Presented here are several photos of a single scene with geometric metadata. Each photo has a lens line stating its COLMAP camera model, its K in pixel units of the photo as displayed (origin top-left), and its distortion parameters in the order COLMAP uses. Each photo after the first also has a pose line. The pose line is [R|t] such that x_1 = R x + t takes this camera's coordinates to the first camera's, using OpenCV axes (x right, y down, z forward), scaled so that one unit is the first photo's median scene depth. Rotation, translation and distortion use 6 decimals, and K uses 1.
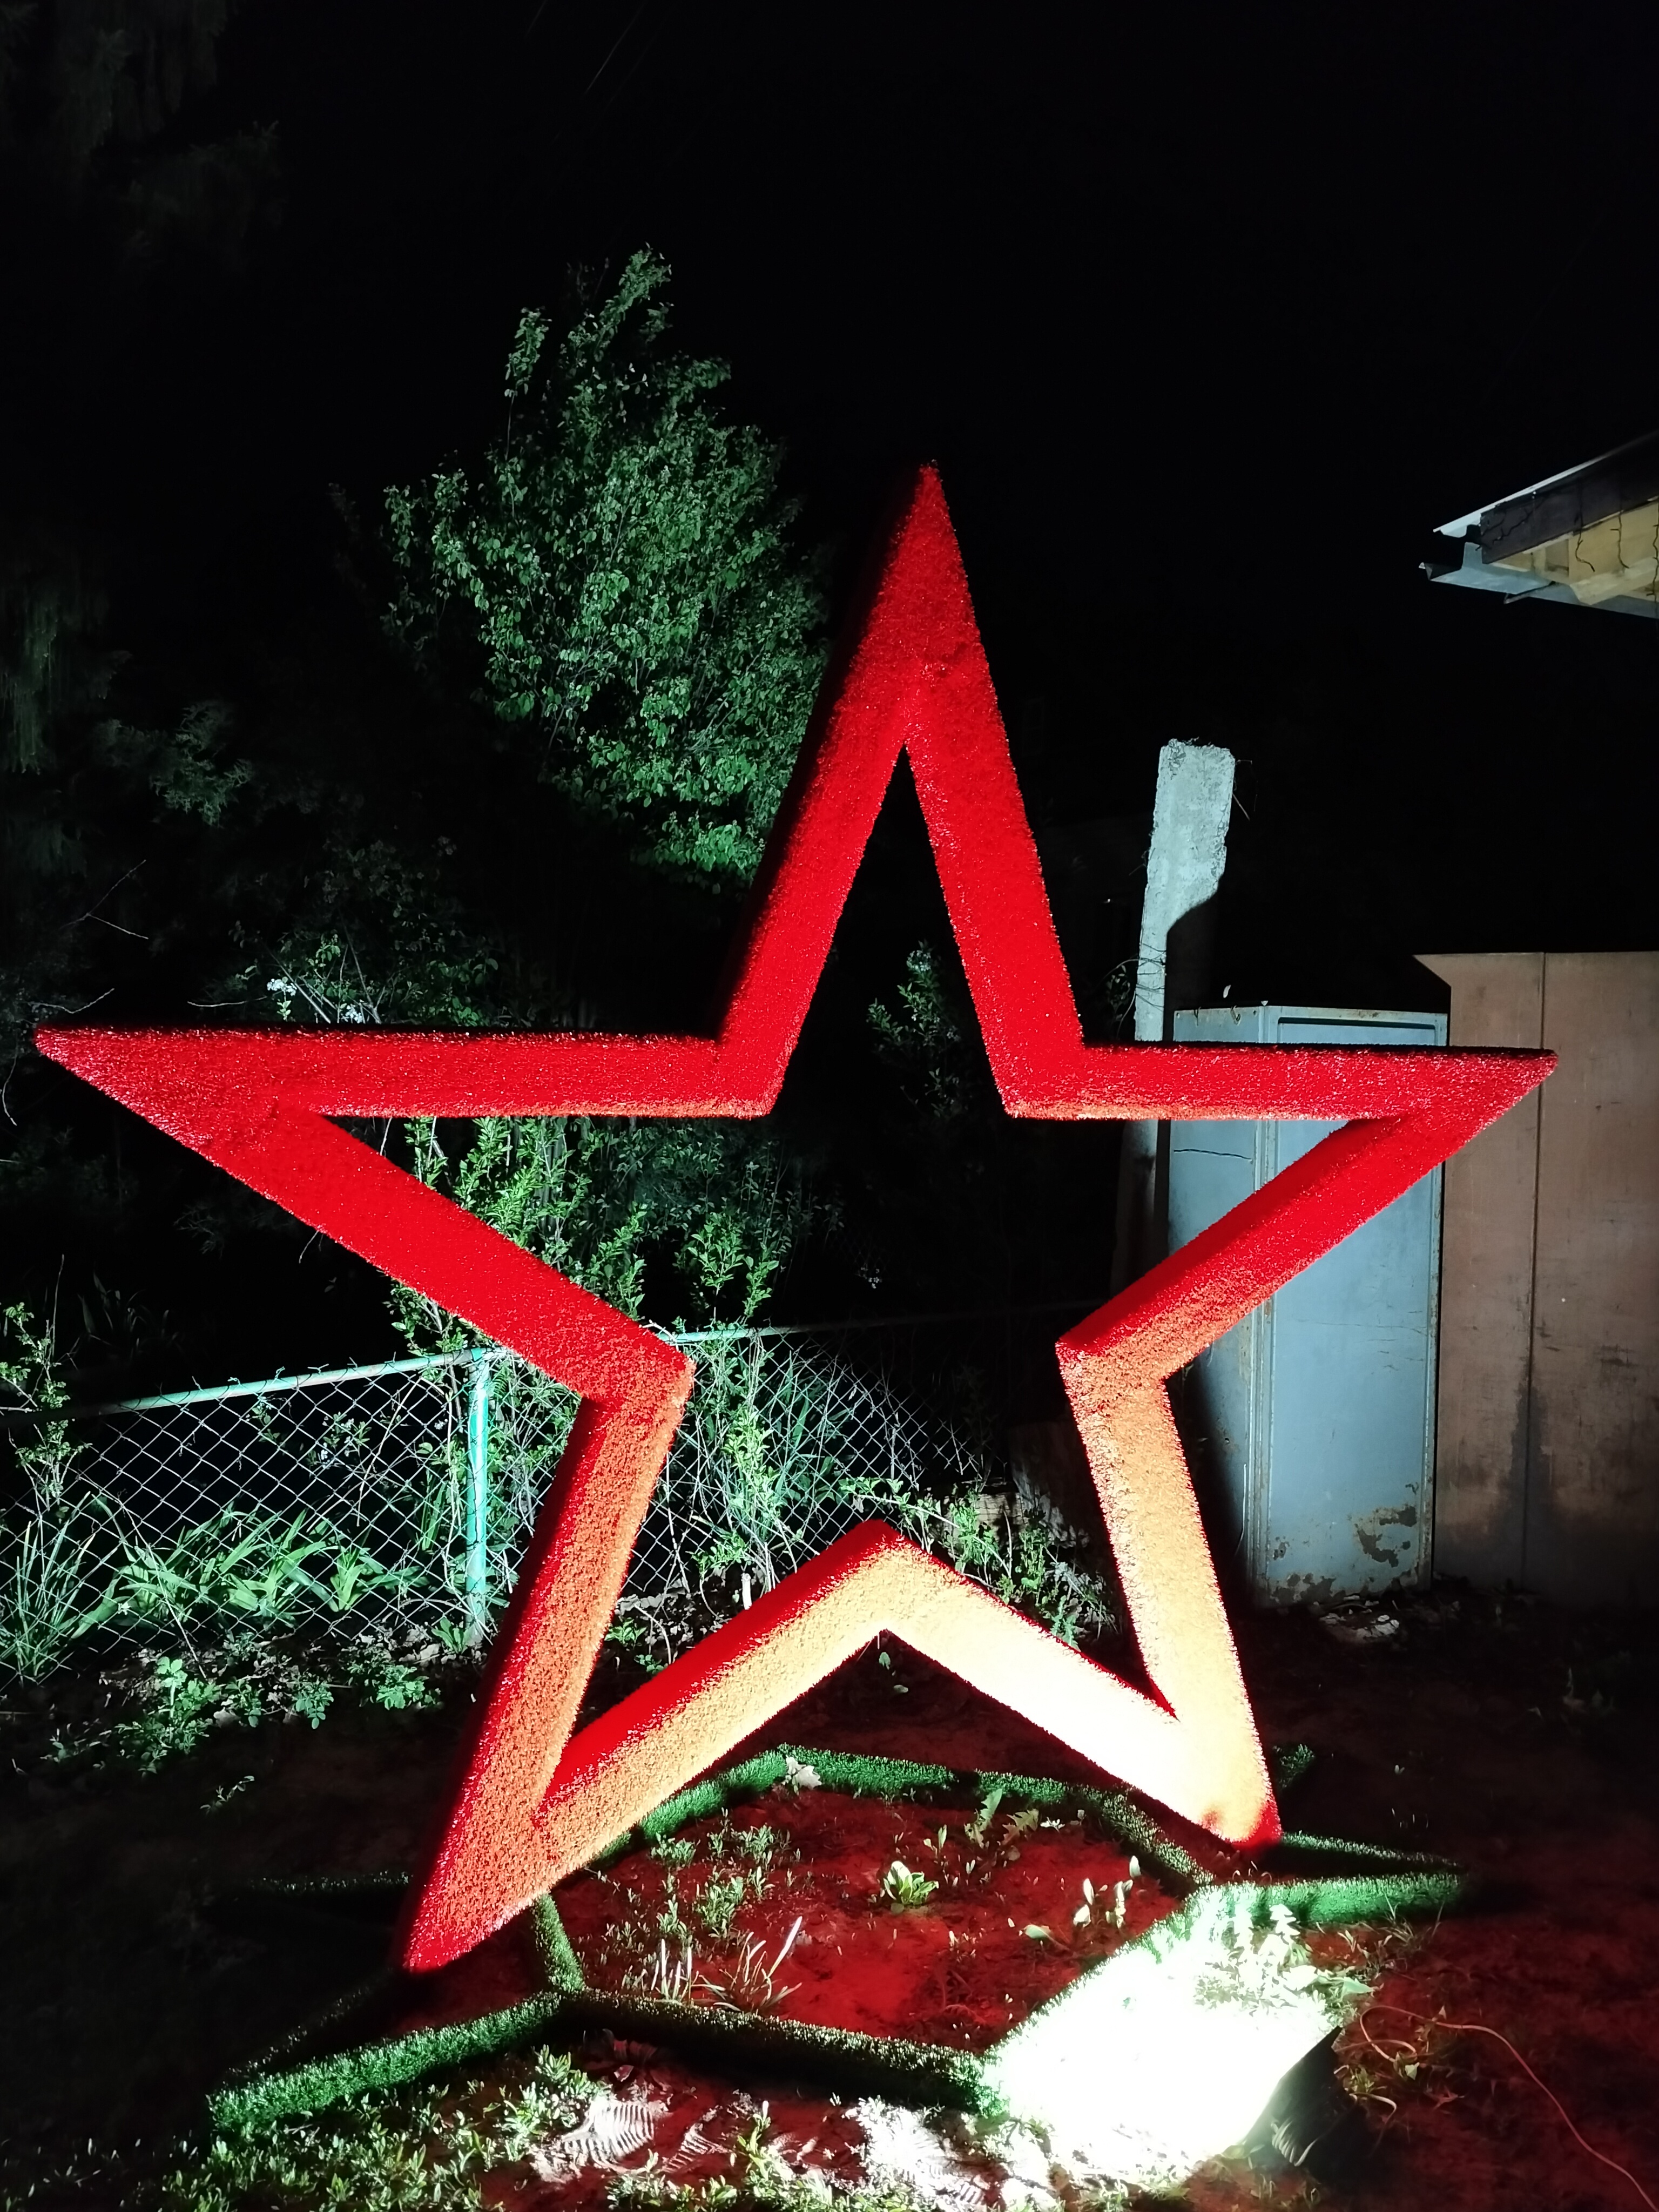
lens RADIAL K [[1694.9, 0, 831.8], [0, 1694.9, 1098.8], [0, 0, 1]] dist [0.037898, -0.058500]
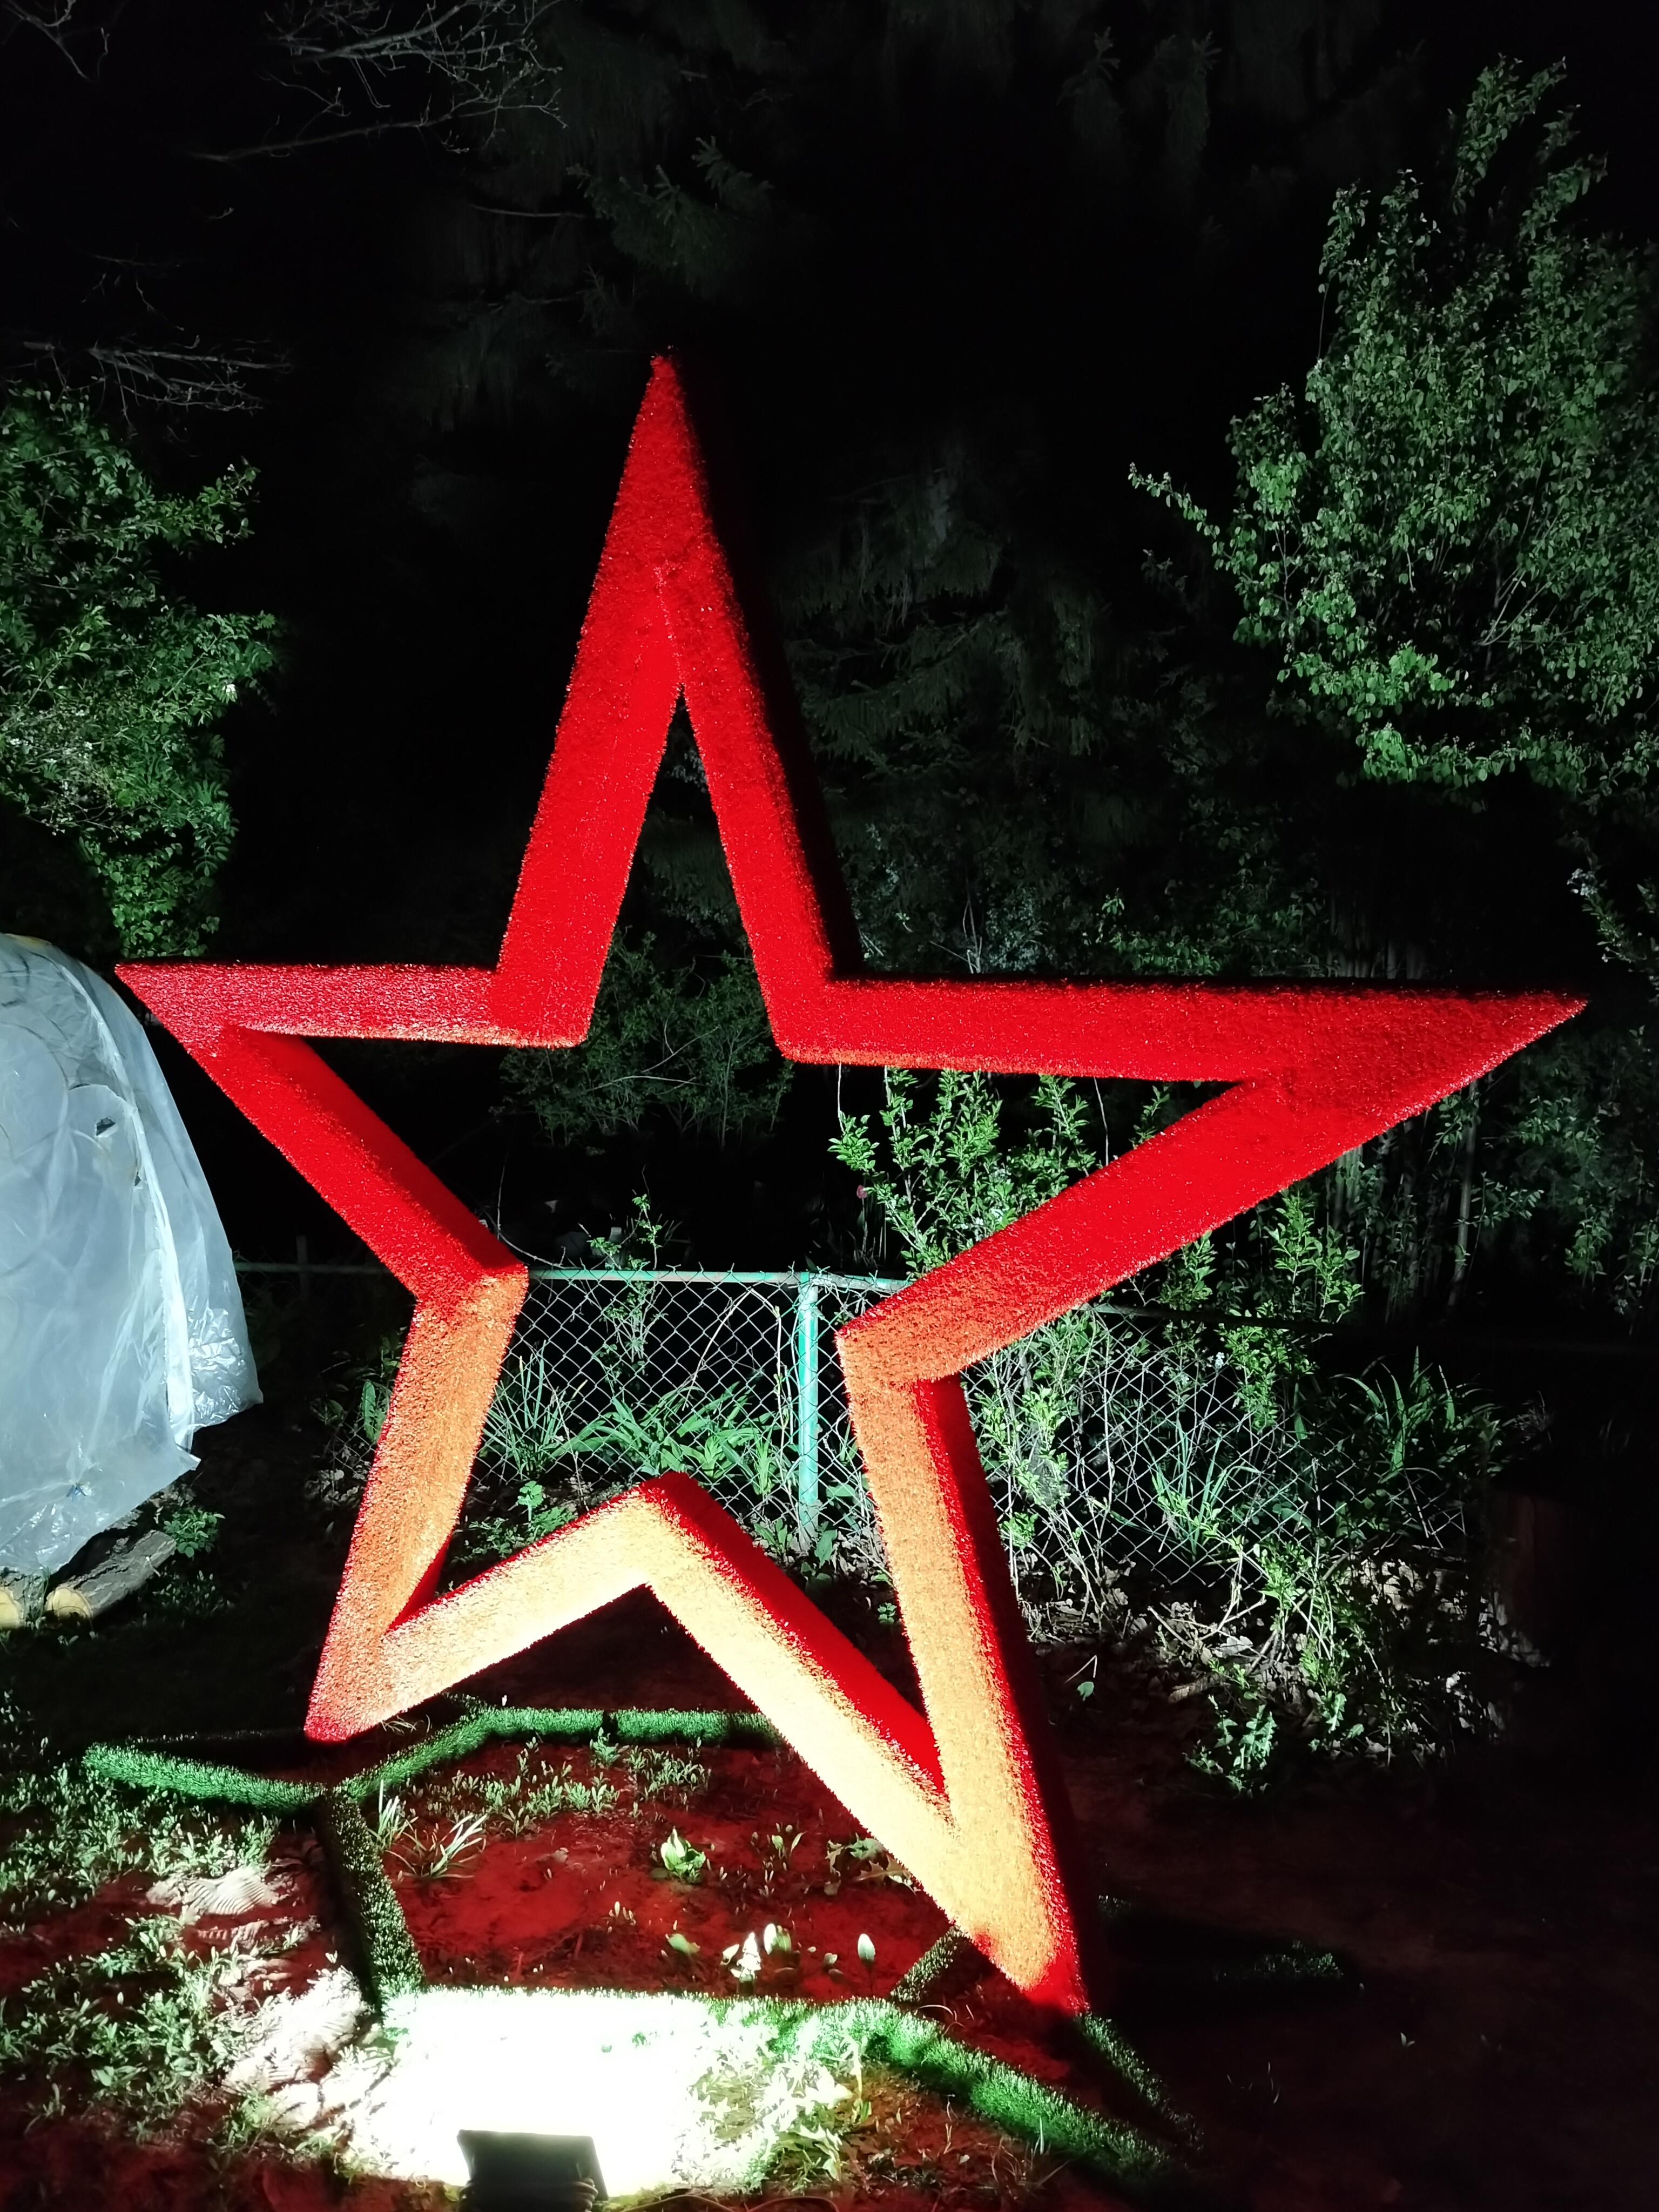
lens RADIAL K [[1694.9, 0, 820.0], [0, 1694.9, 1098.8], [0, 0, 1]] dist [0.037898, -0.058500]
pose [[0.636007, 0.049350, -0.770104, 0.779272], [-0.032993, 0.998779, 0.036756, -0.001068], [0.770978, 0.002031, 0.636859, 0.432834]]
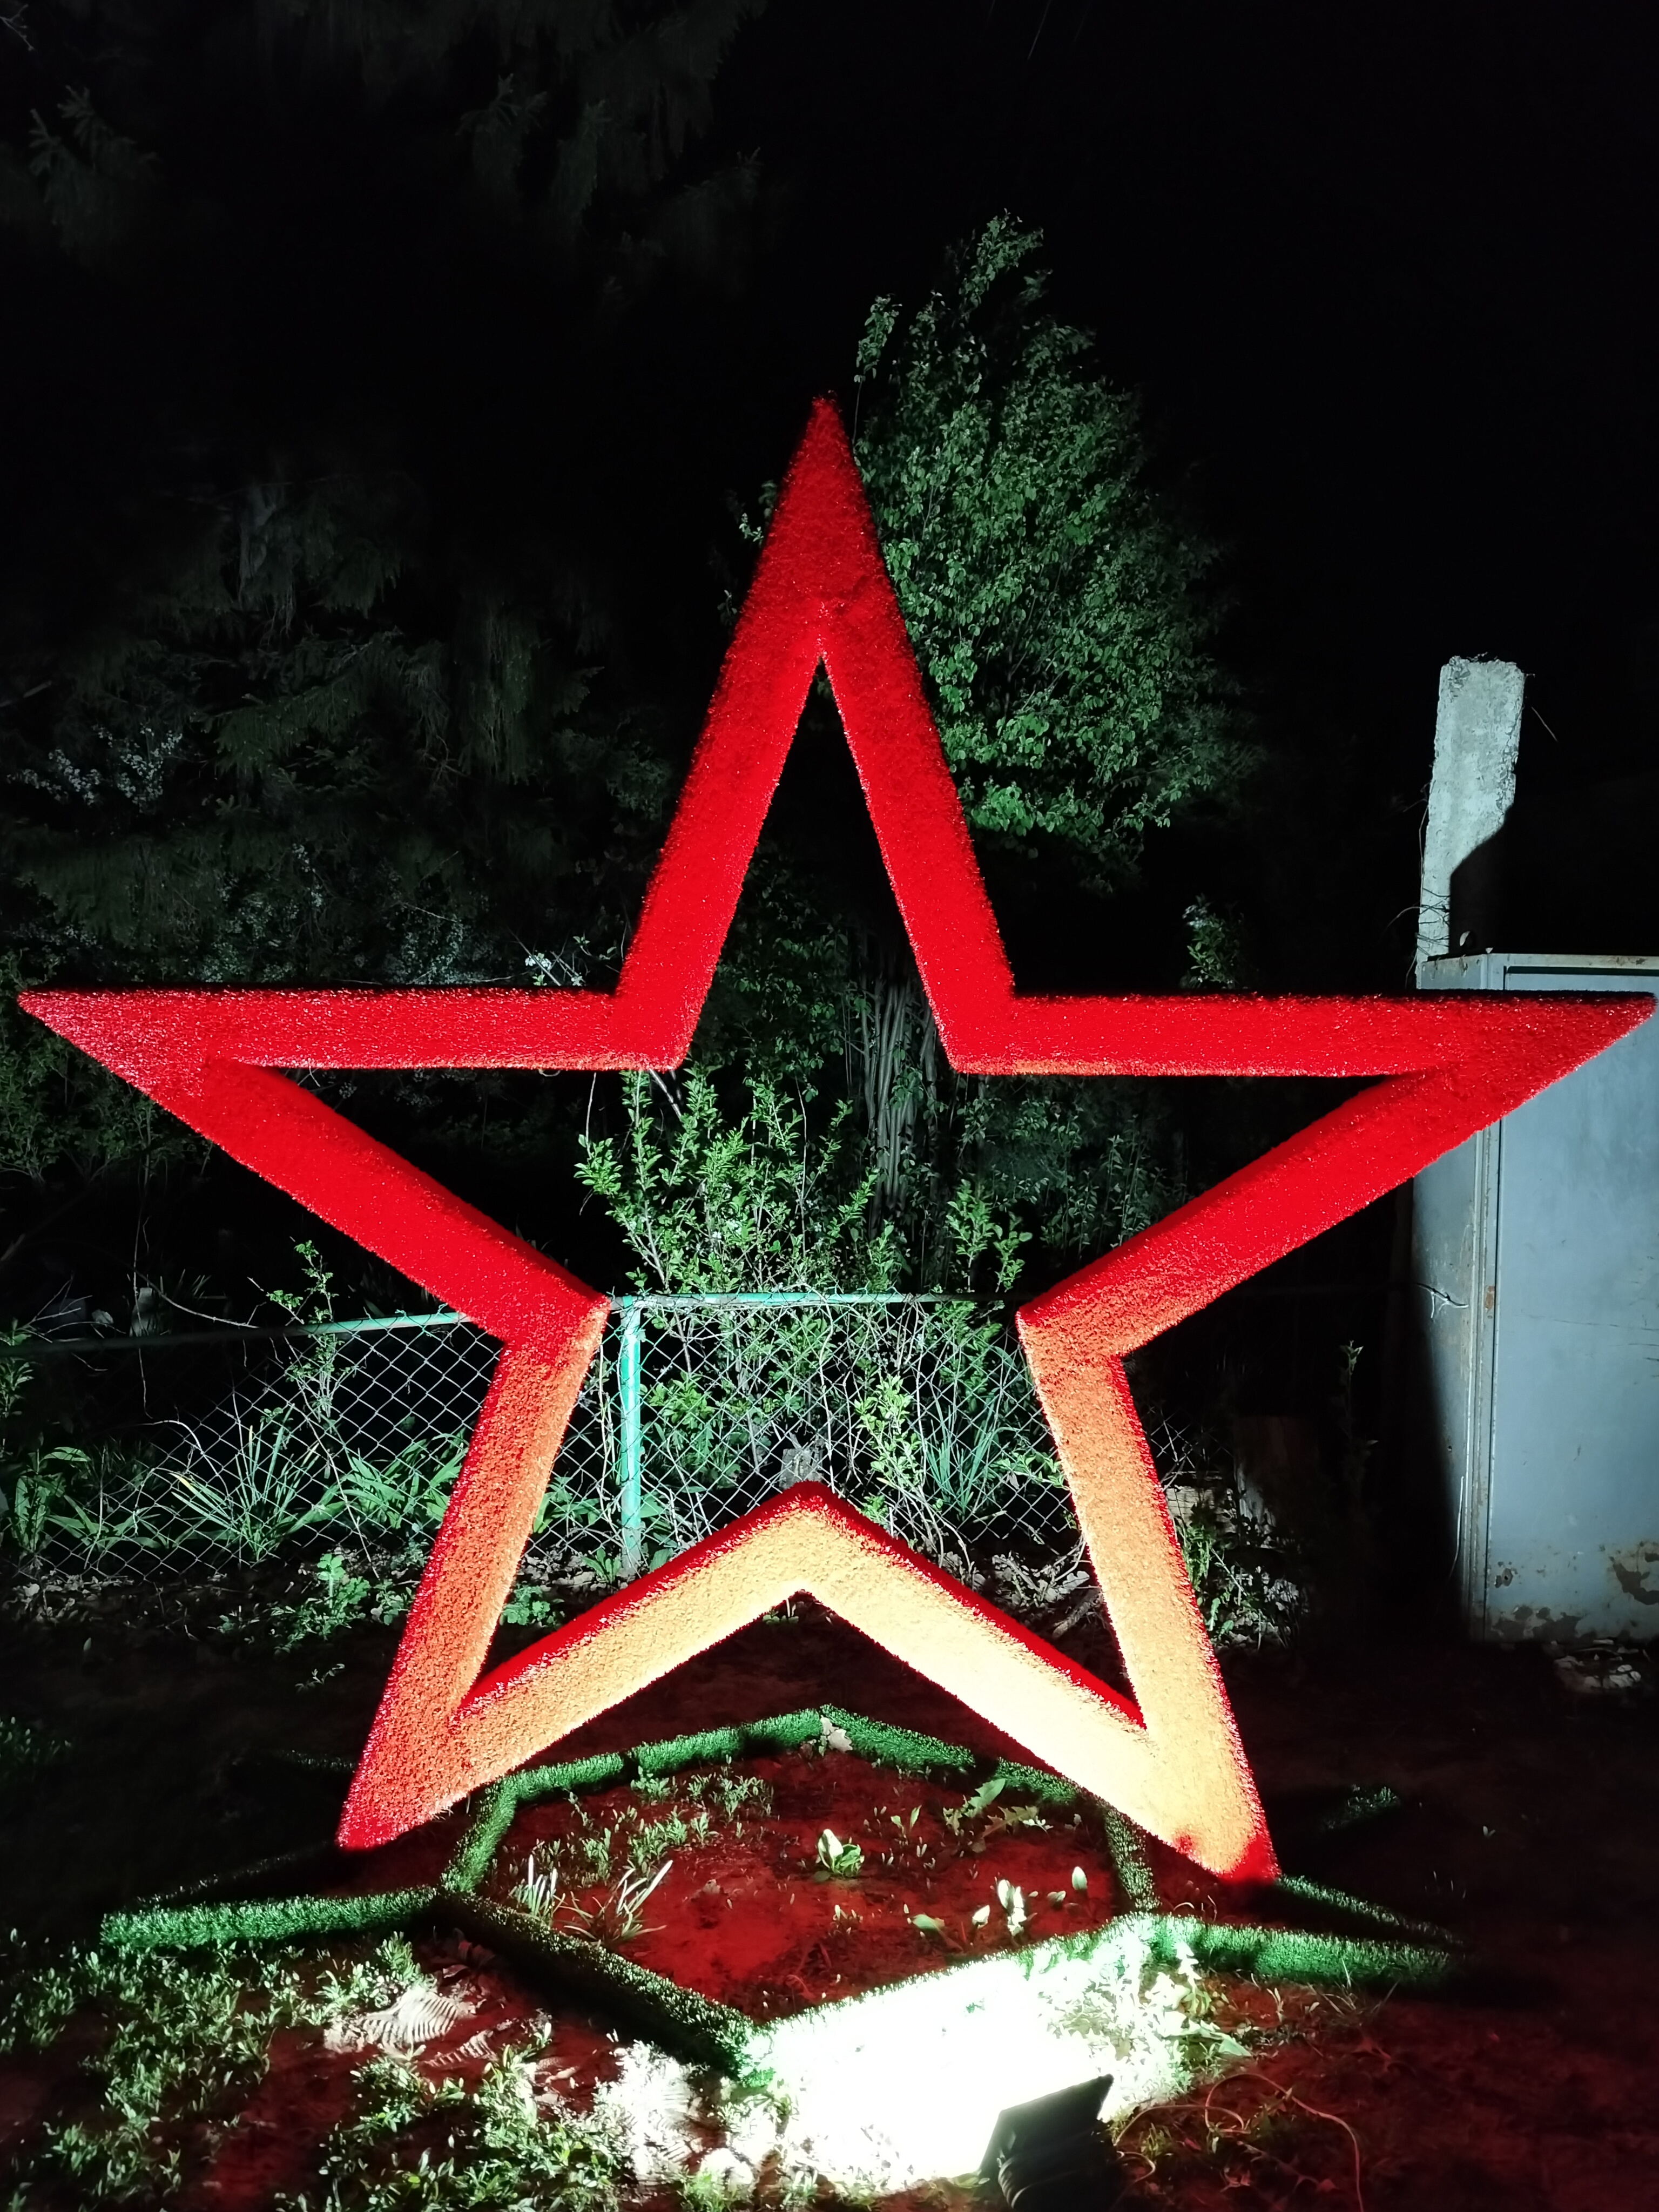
lens RADIAL K [[1694.9, 0, 827.0], [0, 1694.9, 1098.2], [0, 0, 1]] dist [0.037898, -0.058500]
pose [[0.927678, 0.004583, -0.373353, 0.386835], [-0.000823, 0.999947, 0.010229, 0.015887], [0.373380, -0.009182, 0.927633, 0.089507]]
